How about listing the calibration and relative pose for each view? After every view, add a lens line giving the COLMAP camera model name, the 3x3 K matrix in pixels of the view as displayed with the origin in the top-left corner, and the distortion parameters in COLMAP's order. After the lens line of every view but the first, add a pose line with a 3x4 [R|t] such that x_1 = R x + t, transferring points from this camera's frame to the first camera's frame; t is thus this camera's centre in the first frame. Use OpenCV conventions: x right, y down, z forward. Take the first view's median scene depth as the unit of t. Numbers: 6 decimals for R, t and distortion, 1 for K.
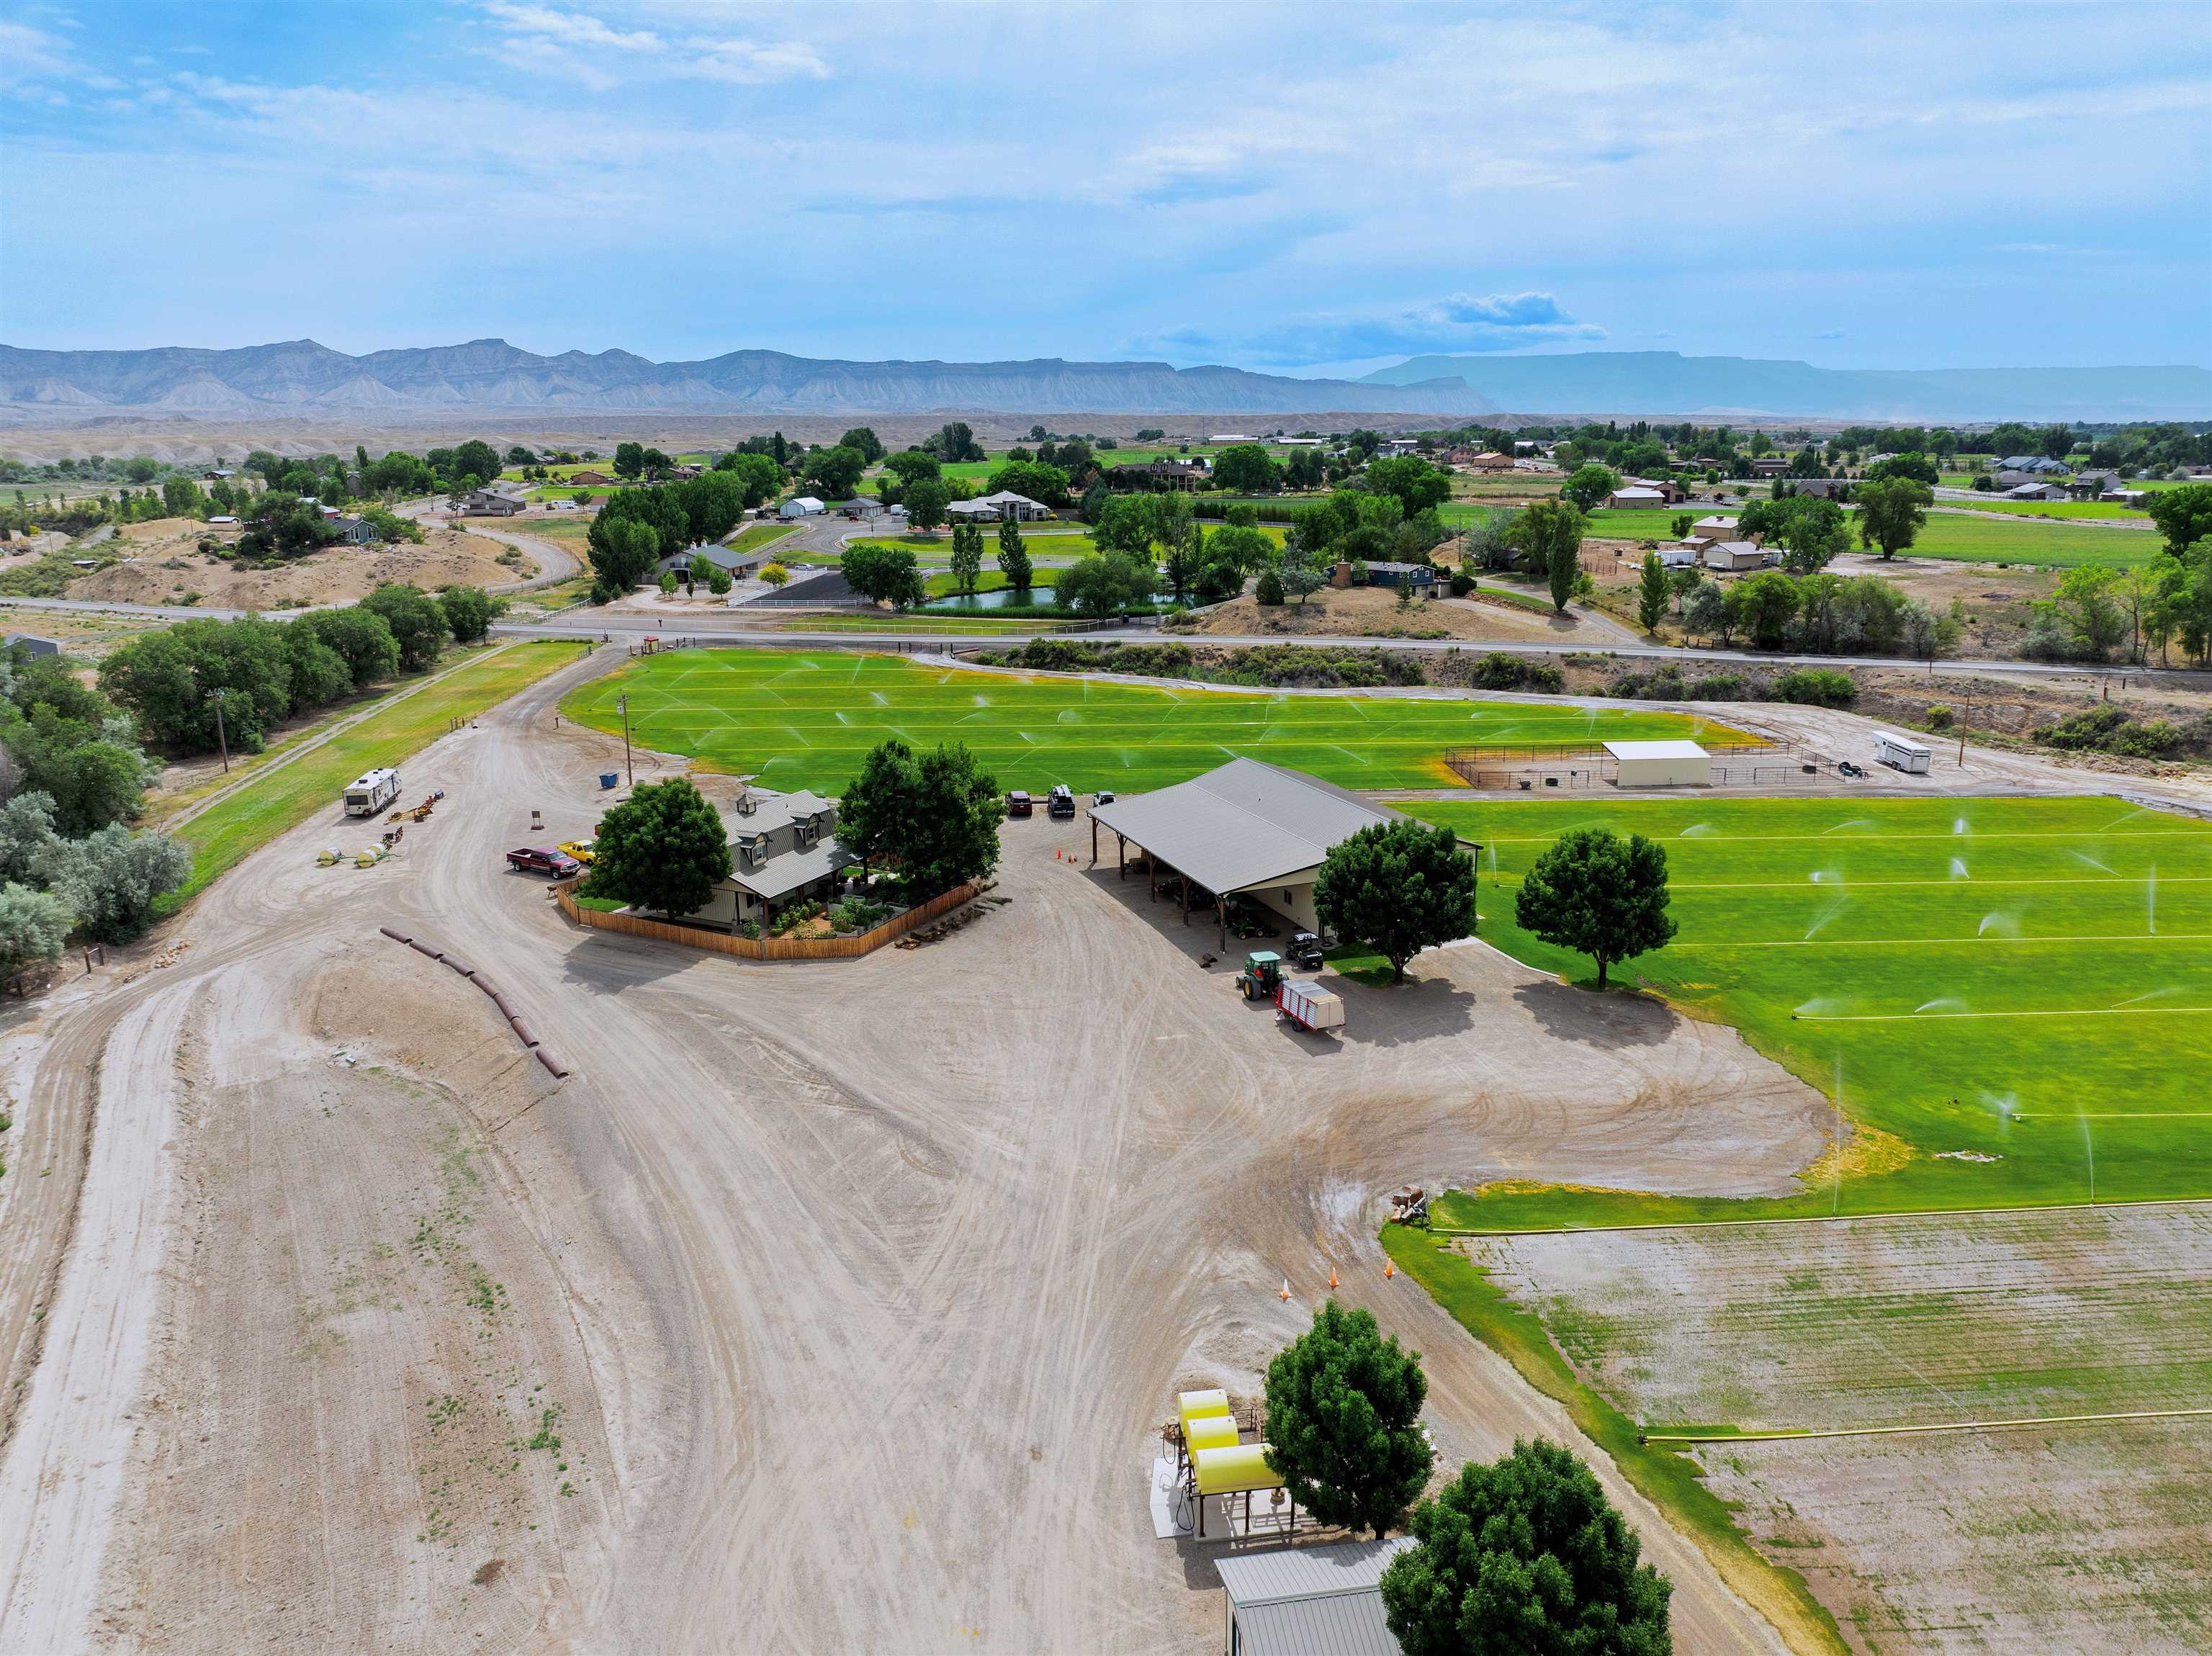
lens RADIAL K [[1567.8, 0, 1105.6], [0, 1567.8, 828.0], [0, 0, 1]] dist [-0.051648, 0.025804]
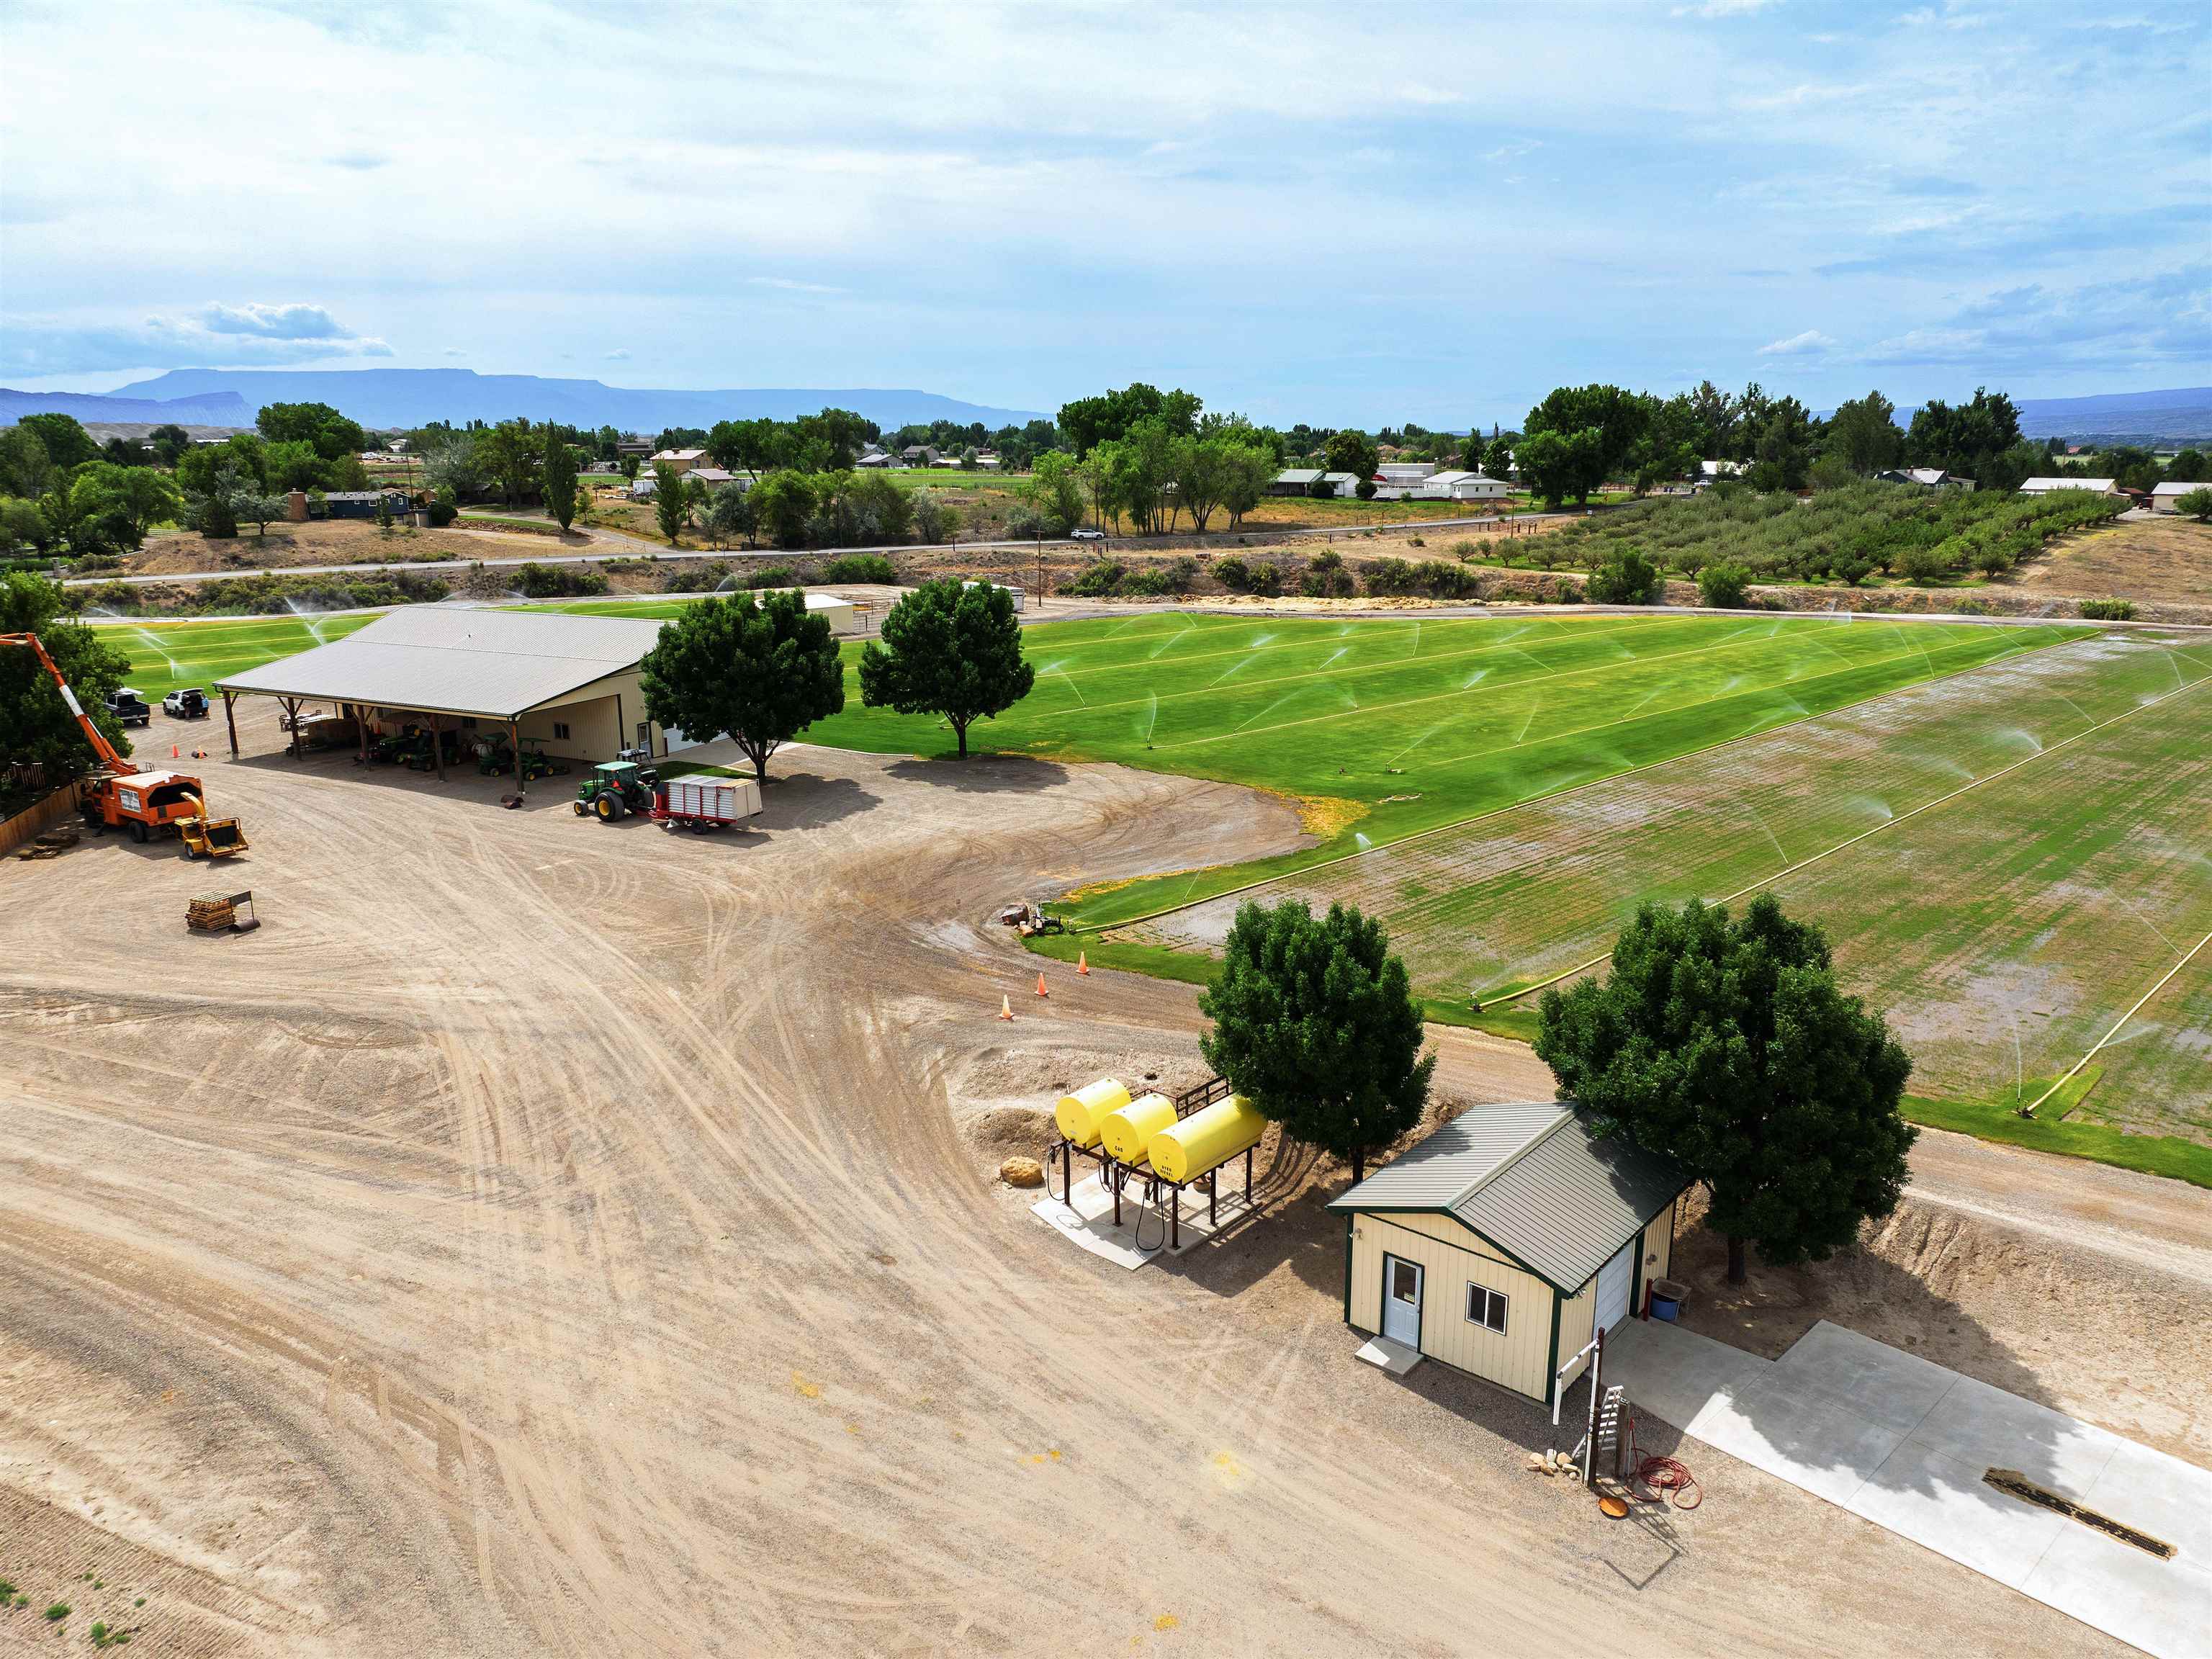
lens RADIAL K [[1567.8, 0, 1113.0], [0, 1567.8, 842.1], [0, 0, 1]] dist [-0.051648, 0.025804]
pose [[0.749216, -0.156336, 0.643610, -0.102815], [0.160920, 0.985592, 0.052081, 0.054744], [-0.642480, 0.064550, 0.763579, 0.108172]]
